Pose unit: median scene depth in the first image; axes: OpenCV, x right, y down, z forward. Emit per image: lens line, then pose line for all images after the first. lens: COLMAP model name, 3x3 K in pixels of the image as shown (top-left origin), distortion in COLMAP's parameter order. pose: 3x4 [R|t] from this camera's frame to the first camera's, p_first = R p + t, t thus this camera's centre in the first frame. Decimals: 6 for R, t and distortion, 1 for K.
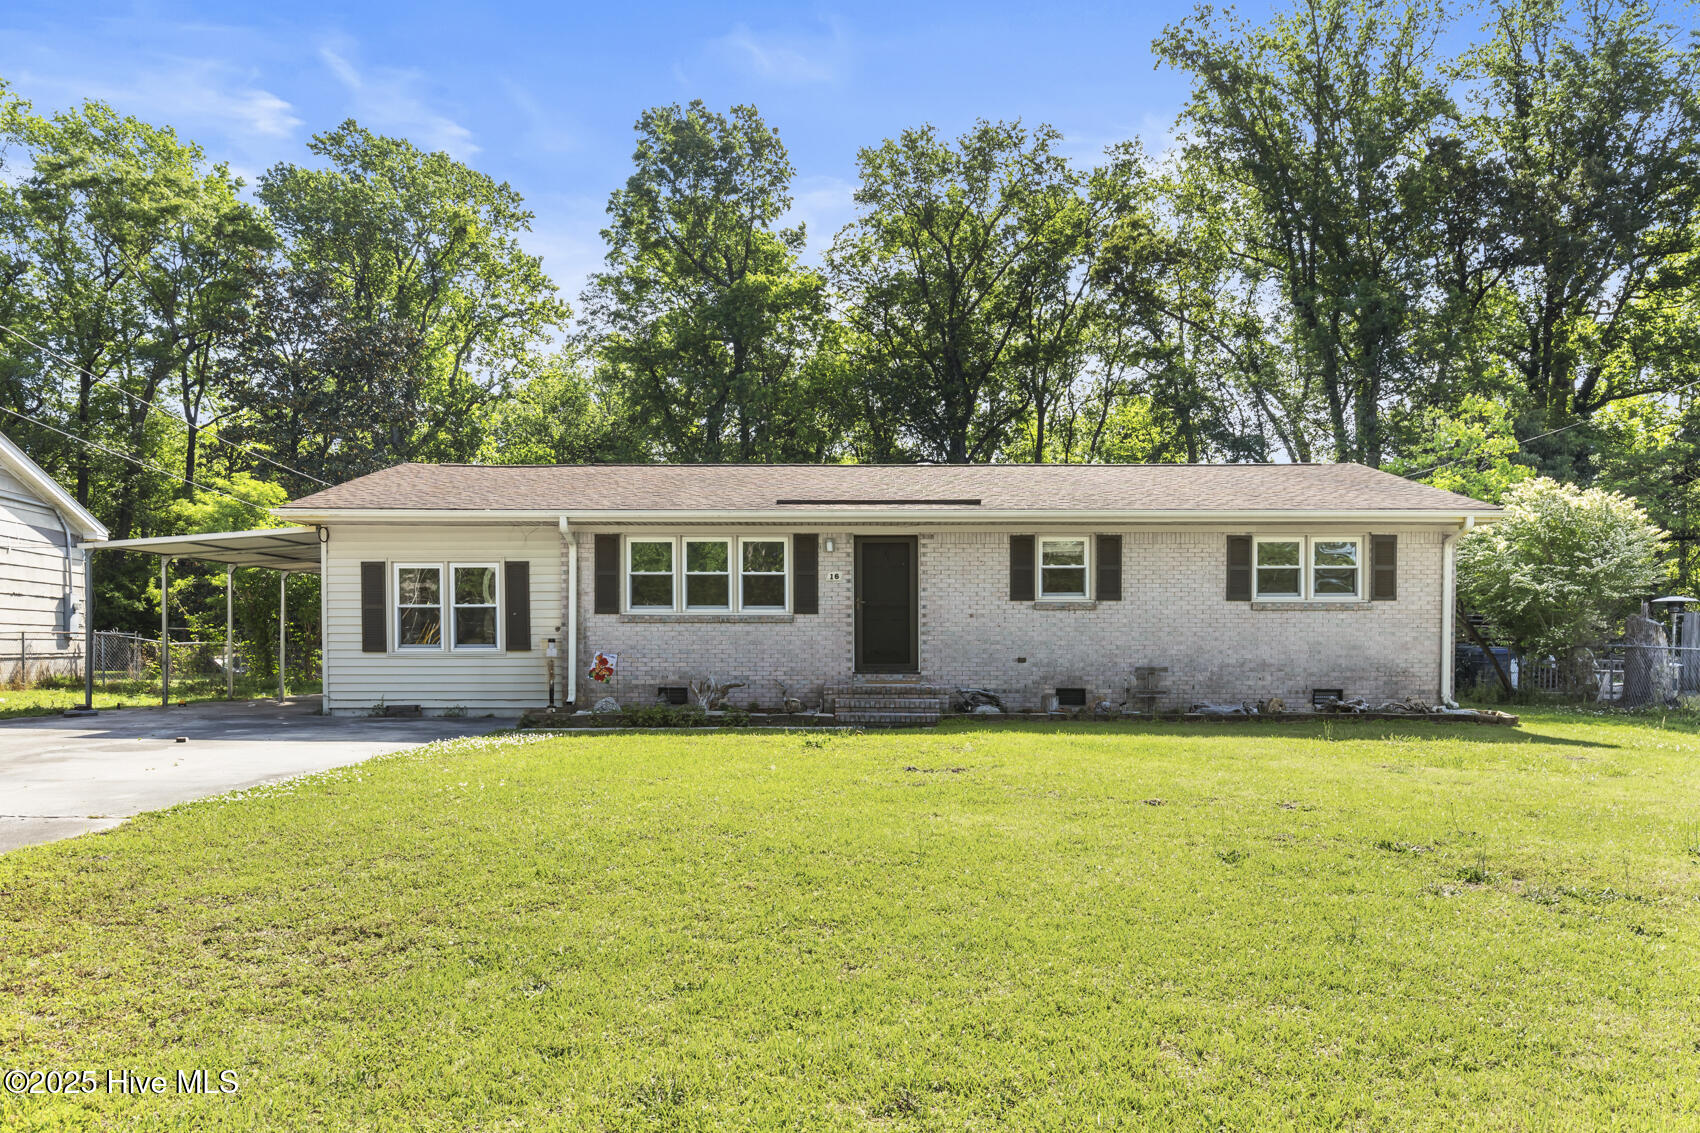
lens RADIAL K [[1055.2, 0, 827.7], [0, 1055.2, 668.7], [0, 0, 1]] dist [0.019081, 0.001046]
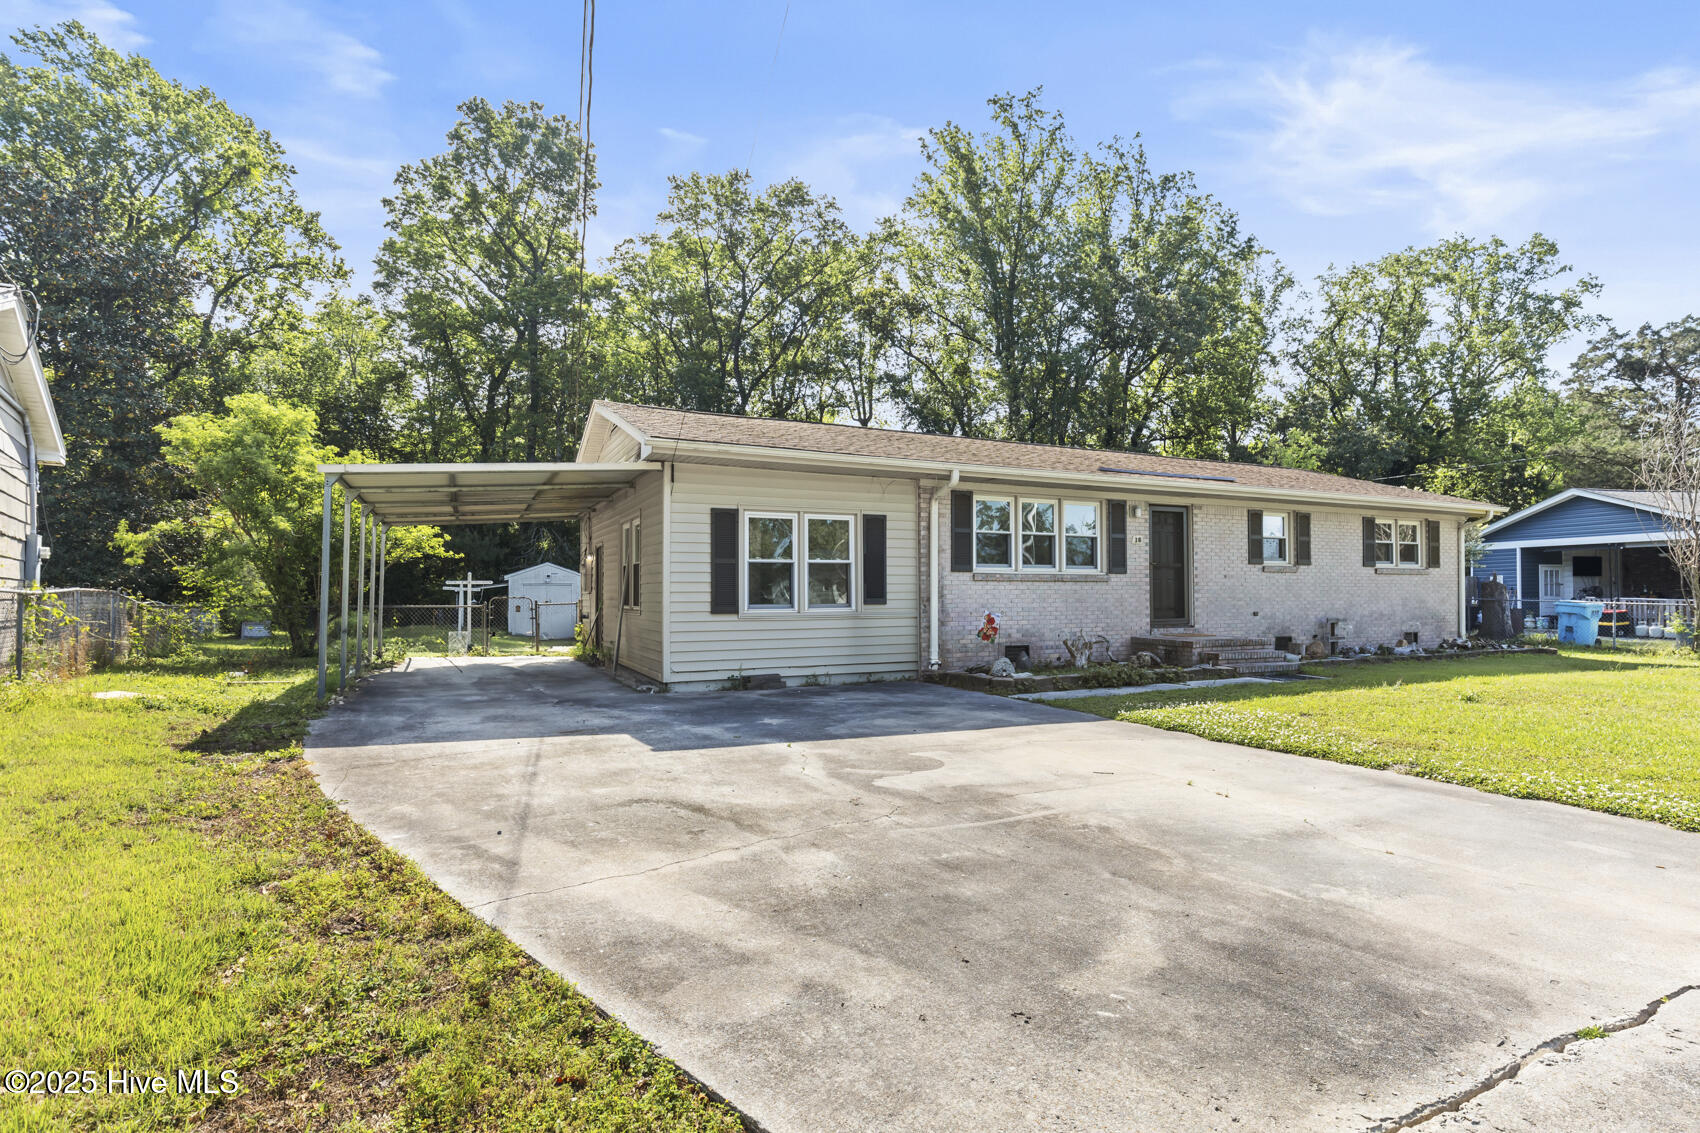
lens RADIAL K [[829.6, 0, 848.6], [0, 829.6, 595.3], [0, 0, 1]] dist [0.000723, -0.000457]
pose [[0.898218, -0.002504, 0.439542, -0.640369], [0.014880, 0.999584, -0.024713, -0.012752], [-0.439298, 0.028738, 0.897882, 0.356680]]
